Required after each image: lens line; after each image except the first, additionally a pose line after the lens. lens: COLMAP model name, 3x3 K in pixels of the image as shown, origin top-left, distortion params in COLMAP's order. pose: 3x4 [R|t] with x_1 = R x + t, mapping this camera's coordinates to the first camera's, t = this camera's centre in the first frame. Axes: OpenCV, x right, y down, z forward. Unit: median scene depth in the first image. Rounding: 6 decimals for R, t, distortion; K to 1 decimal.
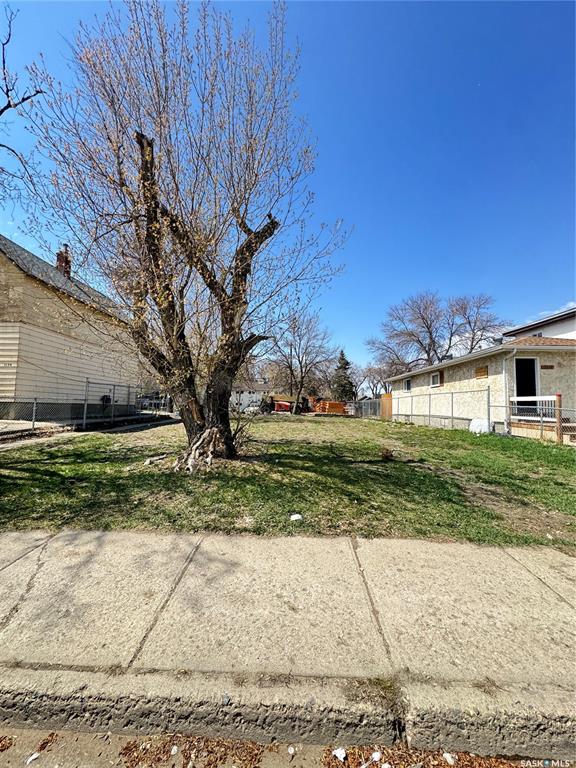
lens RADIAL K [[306.0, 0, 288.0], [0, 306.0, 384.0], [0, 0, 1]] dist [-0.001536, -0.000033]
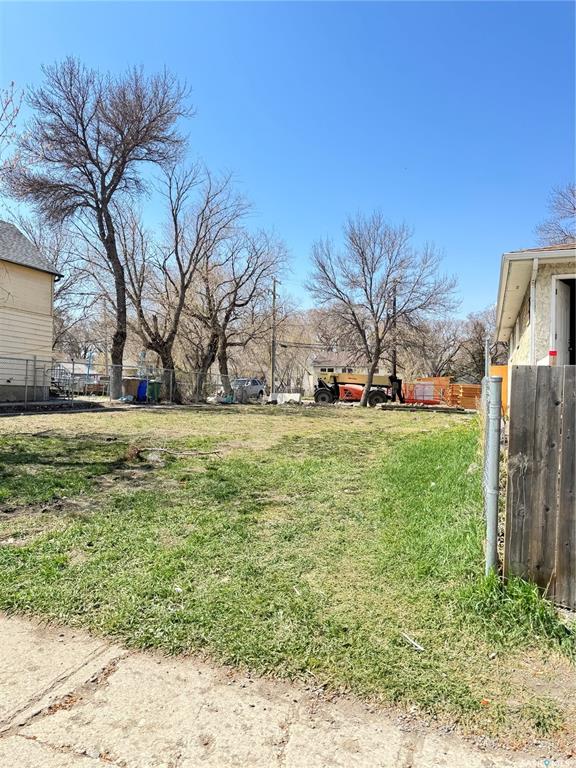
lens RADIAL K [[535.0, 0, 288.3], [0, 535.0, 389.5], [0, 0, 1]] dist [0.103003, -0.169109]
pose [[0.945350, -0.000494, -0.326058, 0.641583], [0.019500, 0.998295, 0.055025, 0.031730], [0.325475, -0.058376, 0.943747, 0.066461]]
